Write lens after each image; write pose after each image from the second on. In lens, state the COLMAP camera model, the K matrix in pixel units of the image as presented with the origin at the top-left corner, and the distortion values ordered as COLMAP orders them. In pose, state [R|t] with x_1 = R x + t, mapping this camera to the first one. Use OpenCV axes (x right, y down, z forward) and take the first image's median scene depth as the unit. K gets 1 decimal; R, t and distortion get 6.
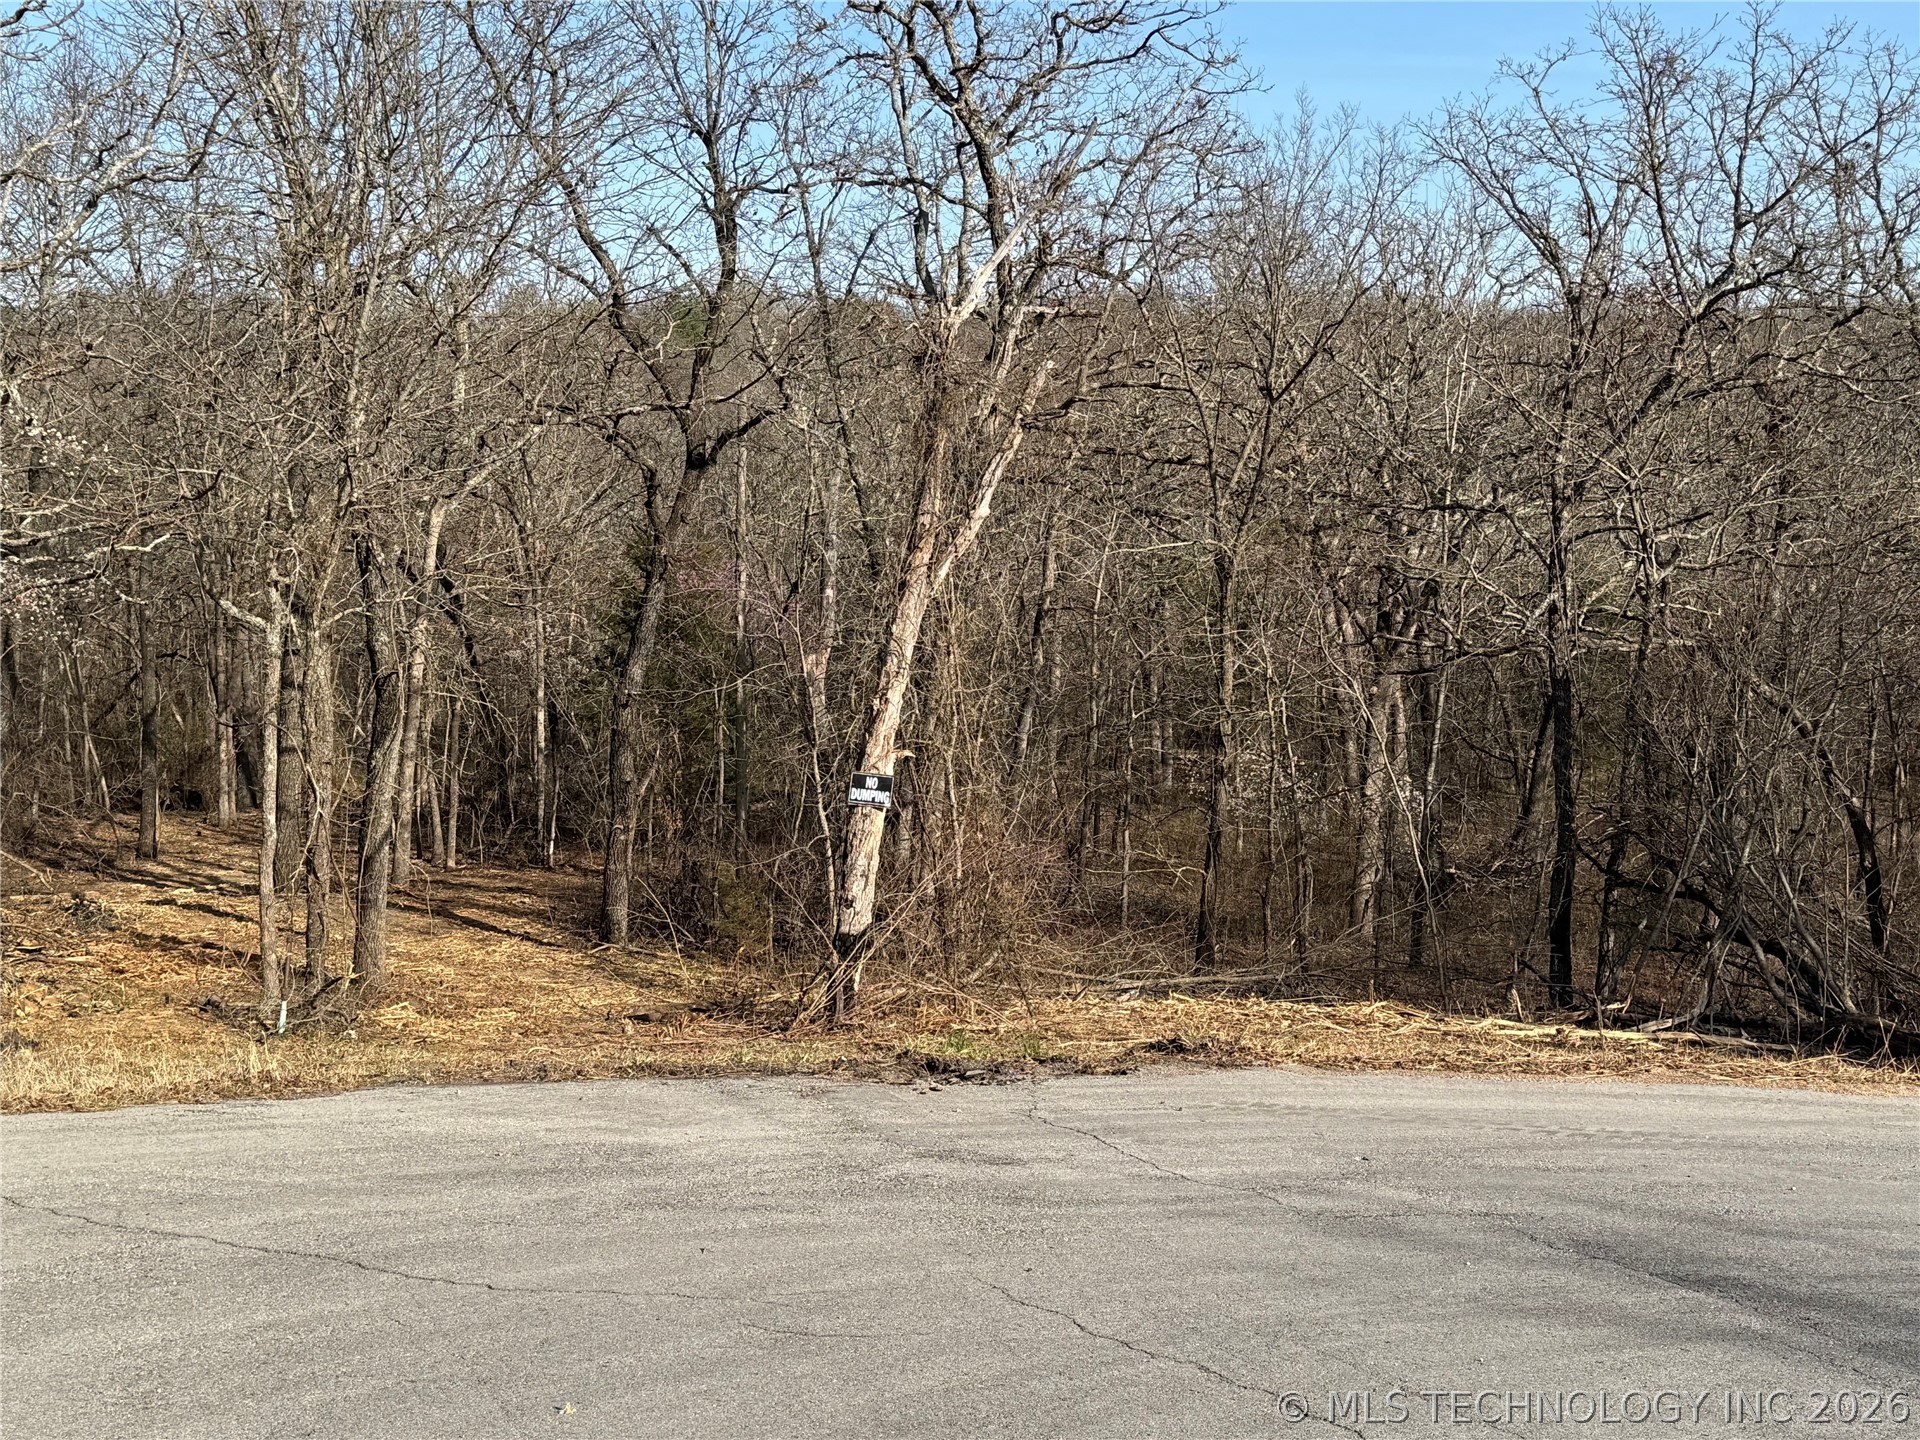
lens RADIAL K [[2473.9, 0, 960.0], [0, 2473.9, 720.0], [0, 0, 1]] dist [0.158974, -0.234925]
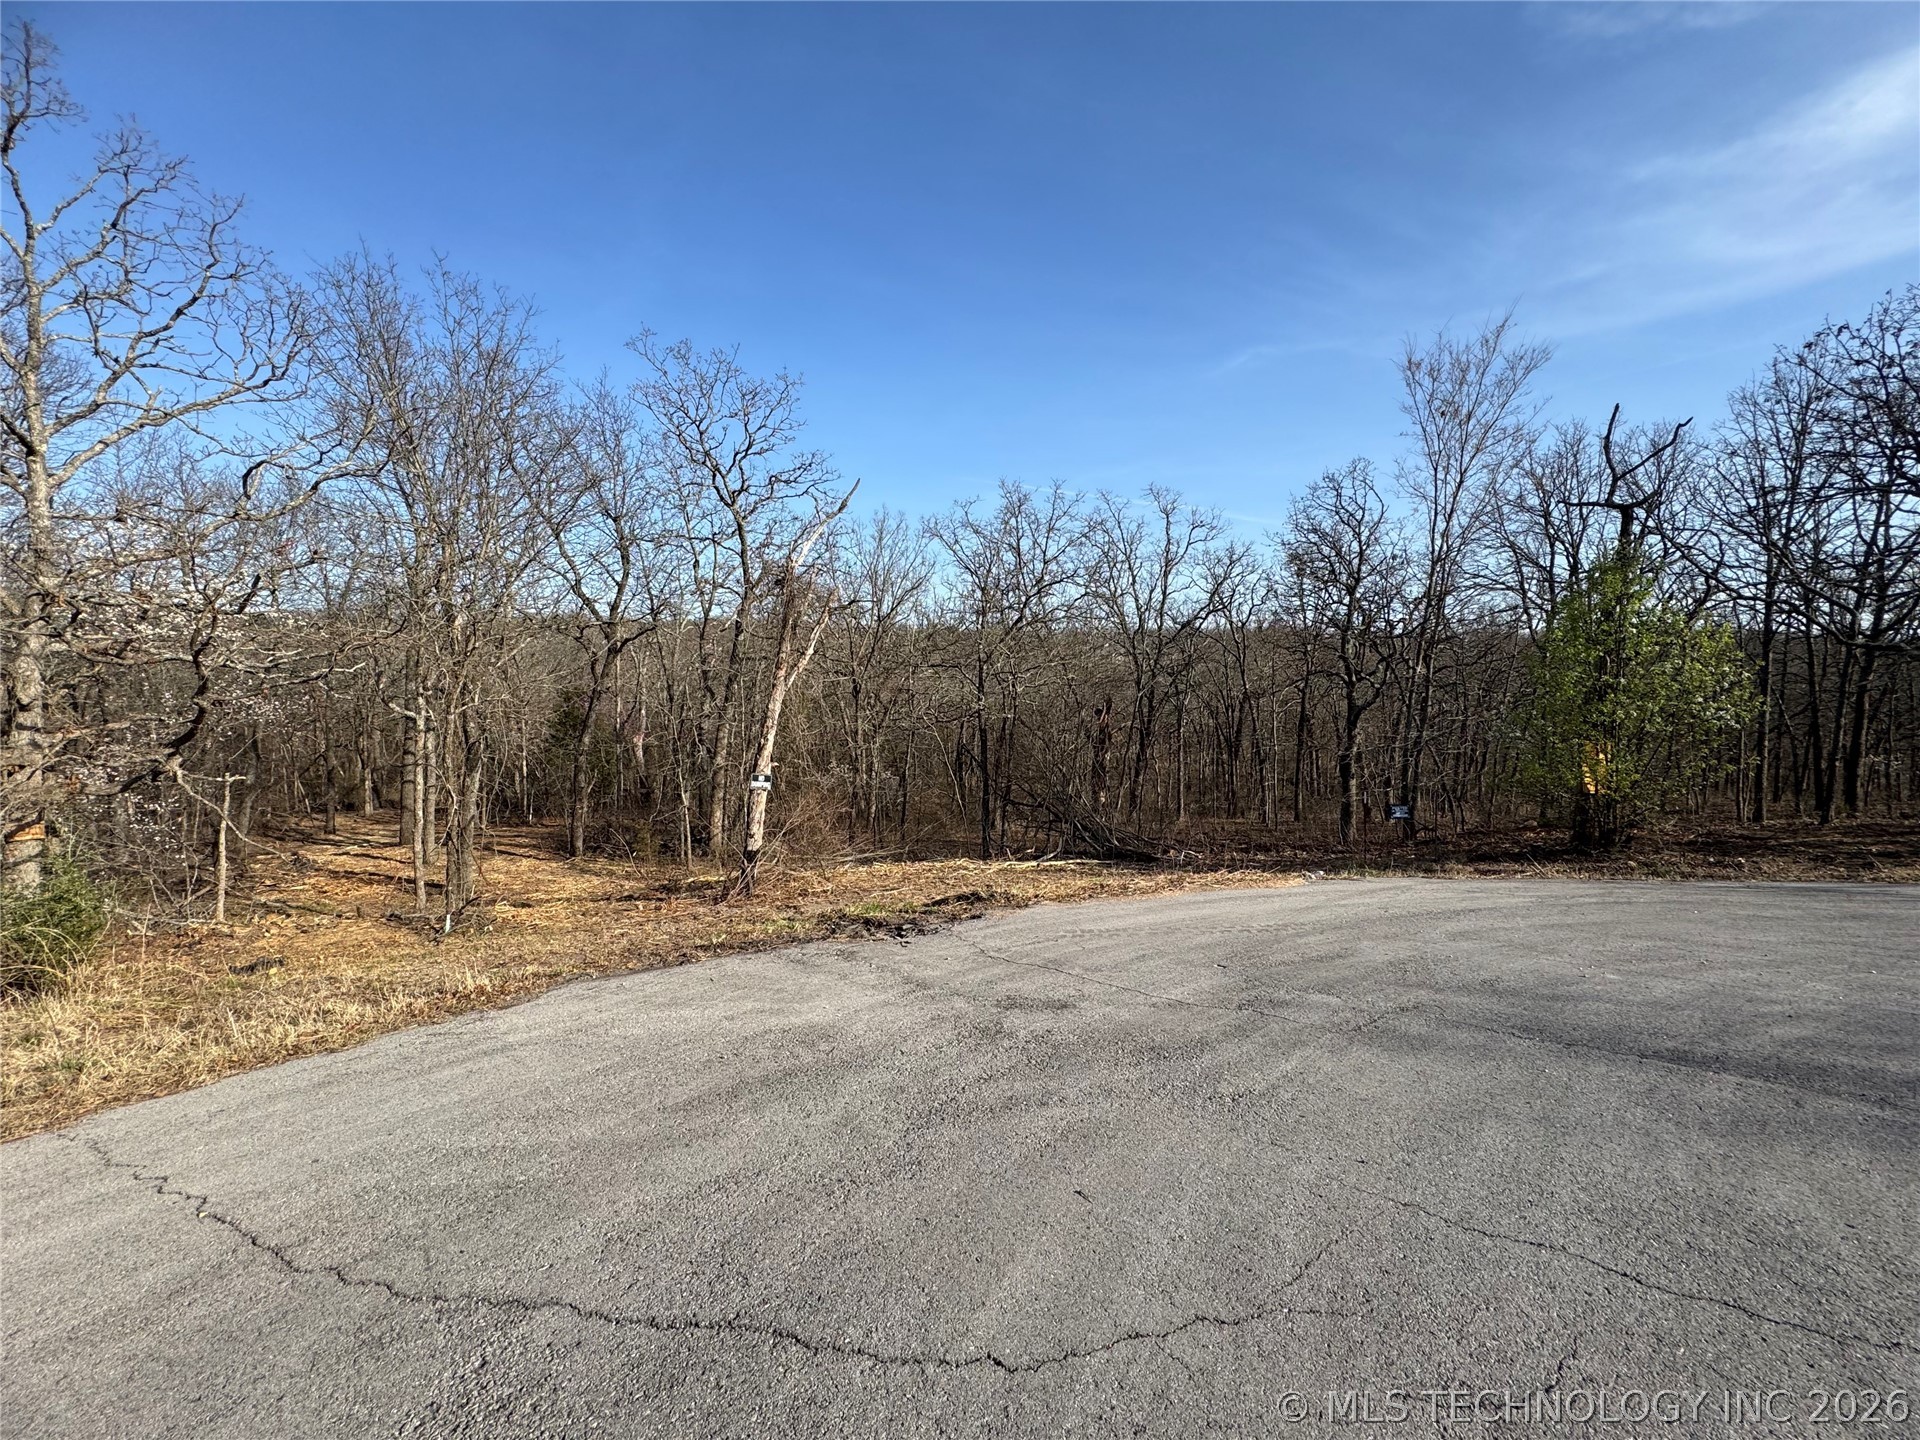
lens RADIAL K [[785.7, 0, 960.0], [0, 785.7, 720.0], [0, 0, 1]] dist [-0.000981, 0.005659]
pose [[0.931839, -0.022829, 0.362153, -0.088381], [0.039927, 0.998410, -0.039798, 0.006628], [-0.360668, 0.051545, 0.931269, 0.228740]]
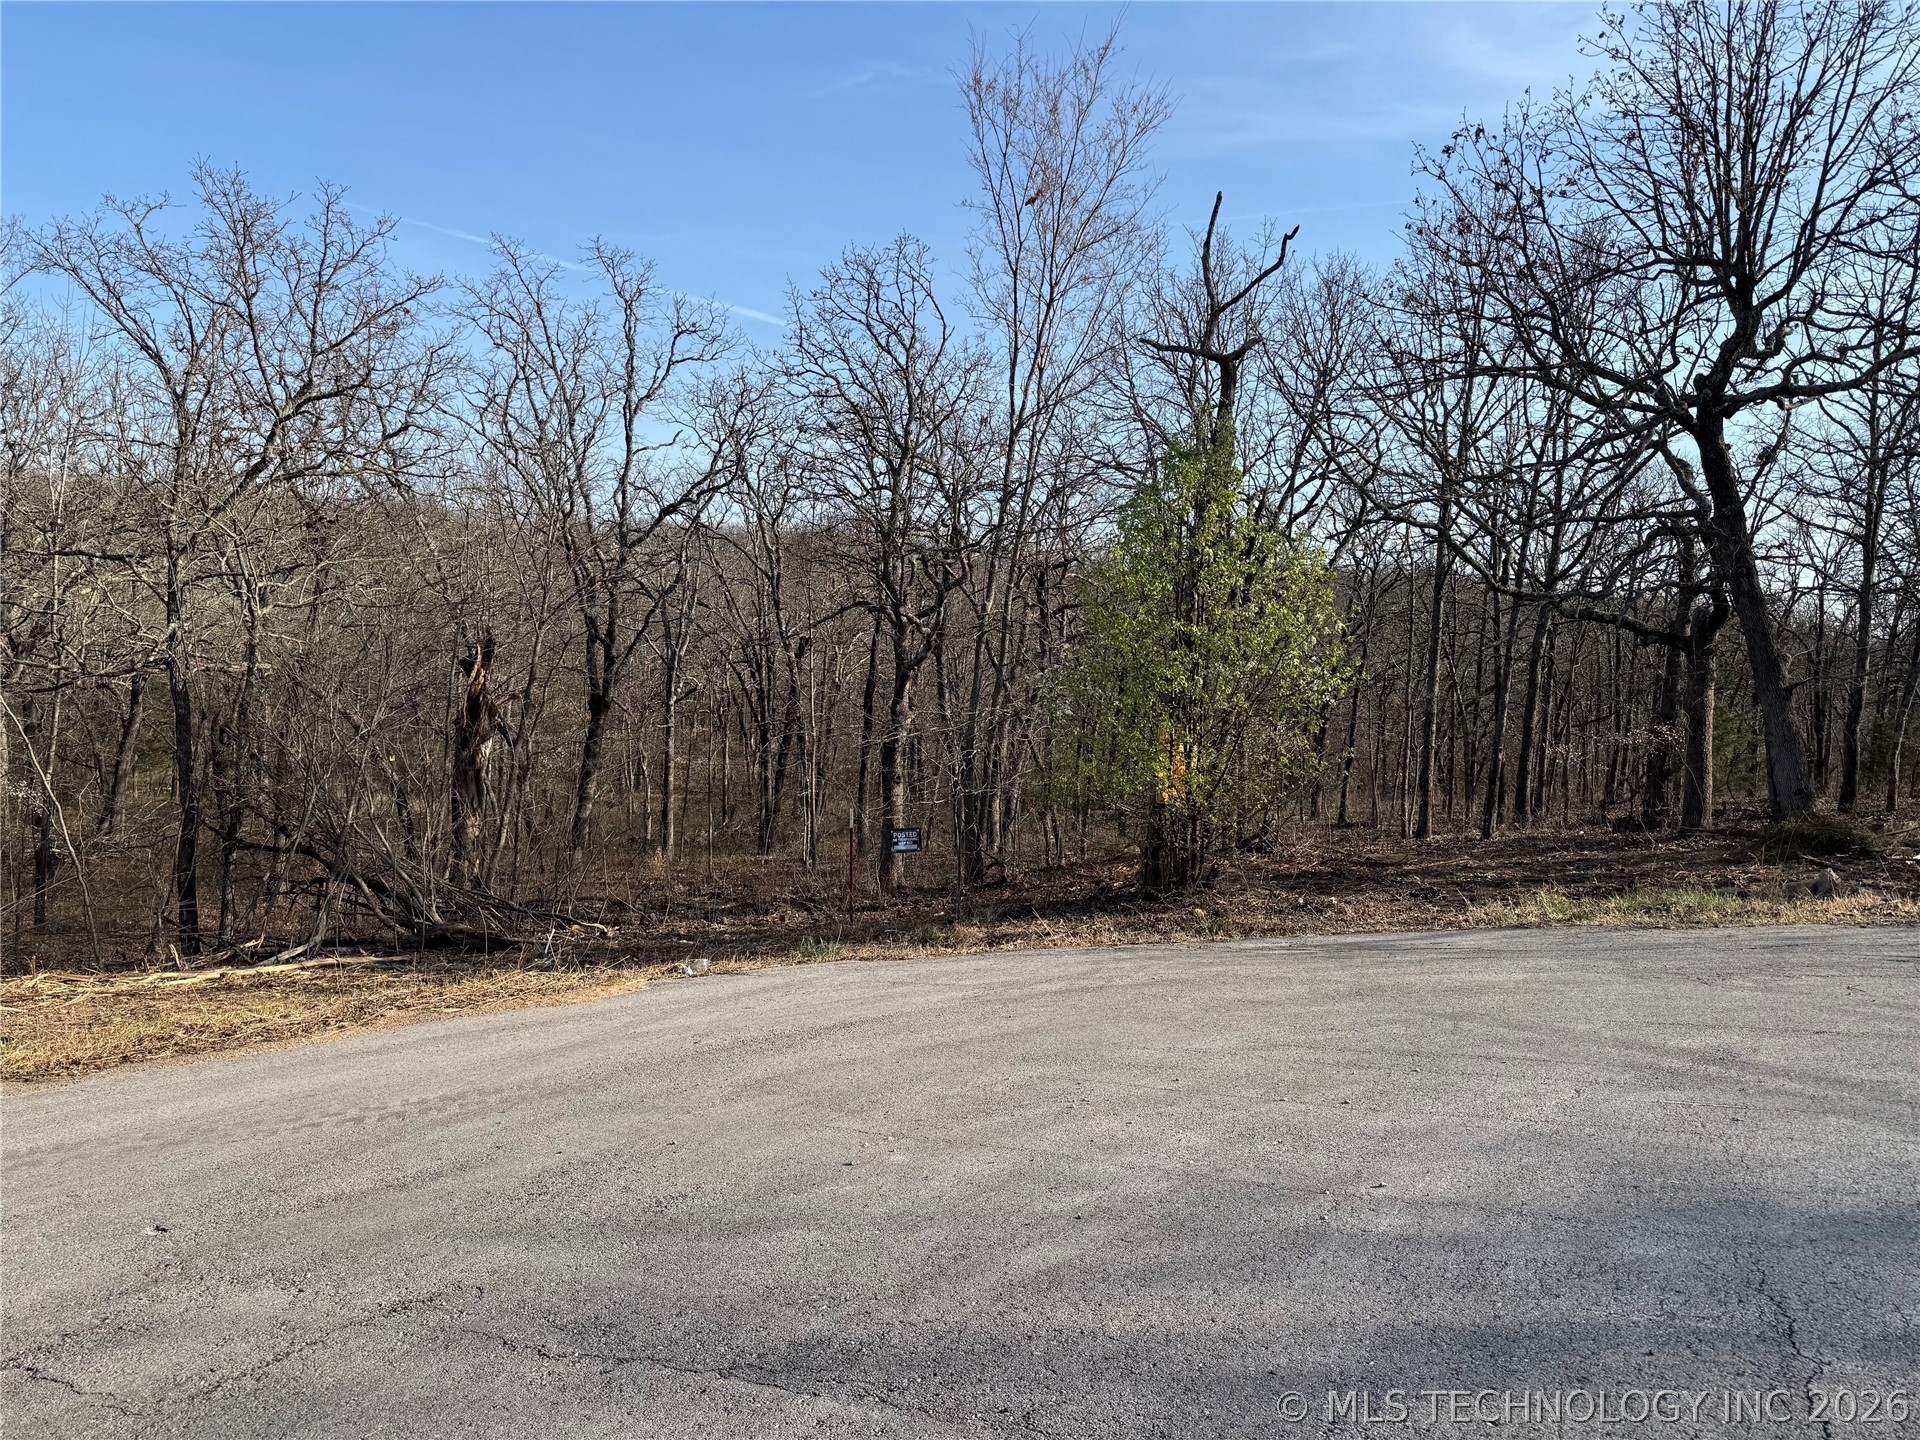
lens RADIAL K [[1382.2, 0, 960.0], [0, 1382.2, 720.0], [0, 0, 1]] dist [0.036283, -0.030418]
pose [[0.703151, -0.028363, 0.710475, 0.013895], [0.036793, 0.999317, 0.003480, 0.010522], [-0.710088, 0.023694, 0.703714, 0.218271]]
